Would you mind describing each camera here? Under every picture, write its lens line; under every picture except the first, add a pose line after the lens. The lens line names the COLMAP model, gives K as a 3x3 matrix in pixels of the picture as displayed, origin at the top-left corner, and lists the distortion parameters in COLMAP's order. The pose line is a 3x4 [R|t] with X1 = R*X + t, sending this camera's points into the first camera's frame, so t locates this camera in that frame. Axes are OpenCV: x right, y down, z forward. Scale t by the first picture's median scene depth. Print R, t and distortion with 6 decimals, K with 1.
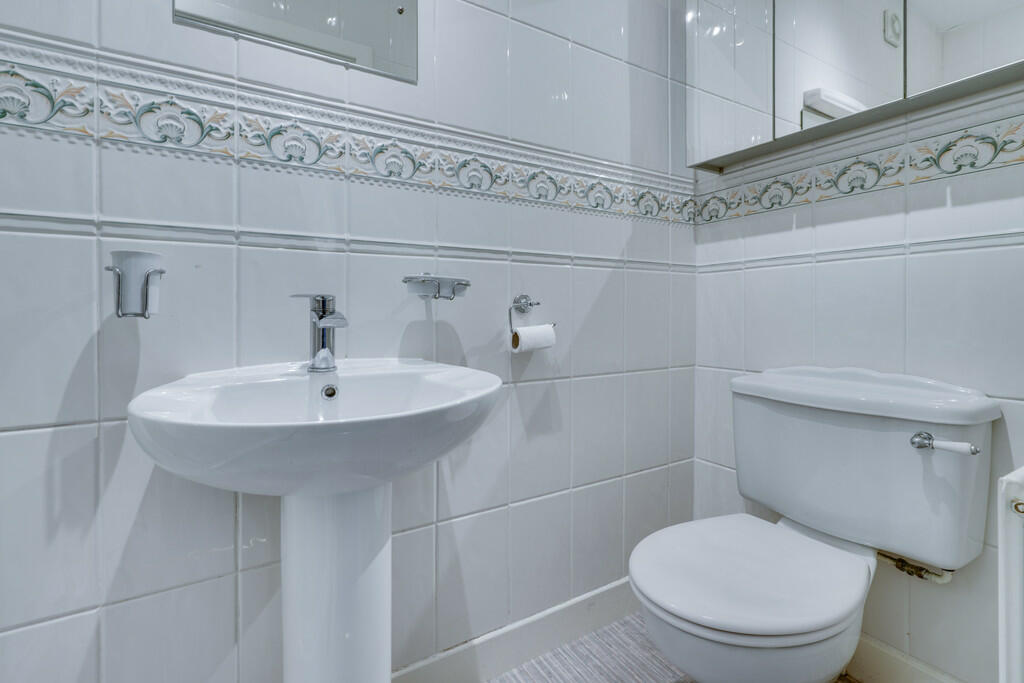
lens RADIAL K [[483.4, 0, 514.5], [0, 483.4, 324.1], [0, 0, 1]] dist [0.001694, 0.000102]
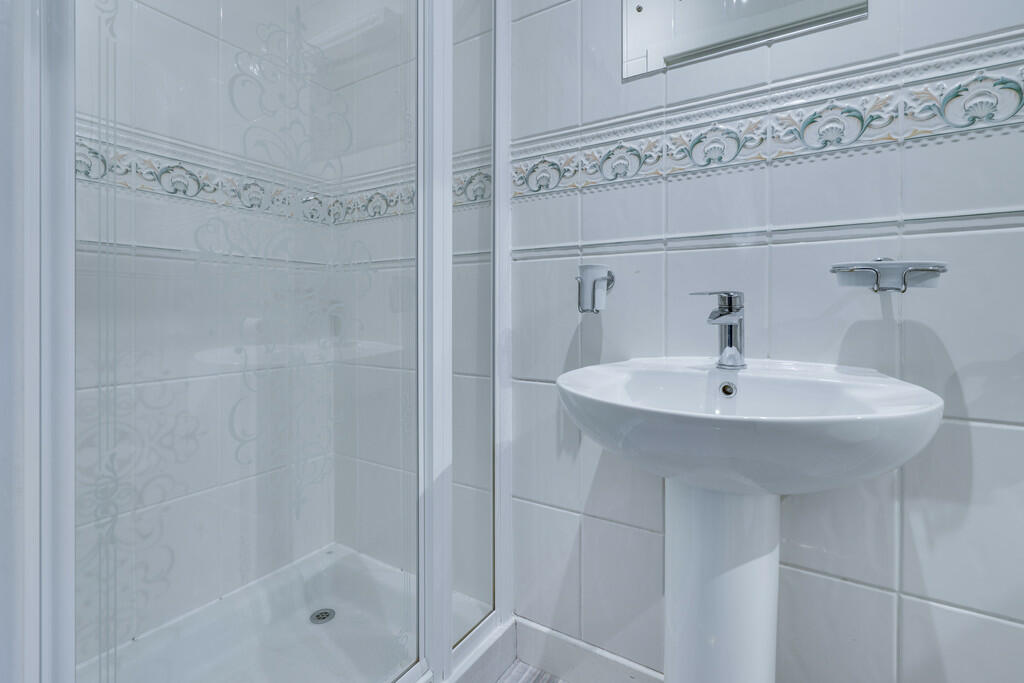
lens RADIAL K [[471.1, 0, 508.3], [0, 471.1, 321.8], [0, 0, 1]] dist [0.000506, 0.000477]
pose [[0.433410, 0.026758, -0.900800, 0.273146], [-0.024154, 0.999545, 0.018070, -0.005056], [0.900873, 0.013926, 0.433859, 0.171474]]
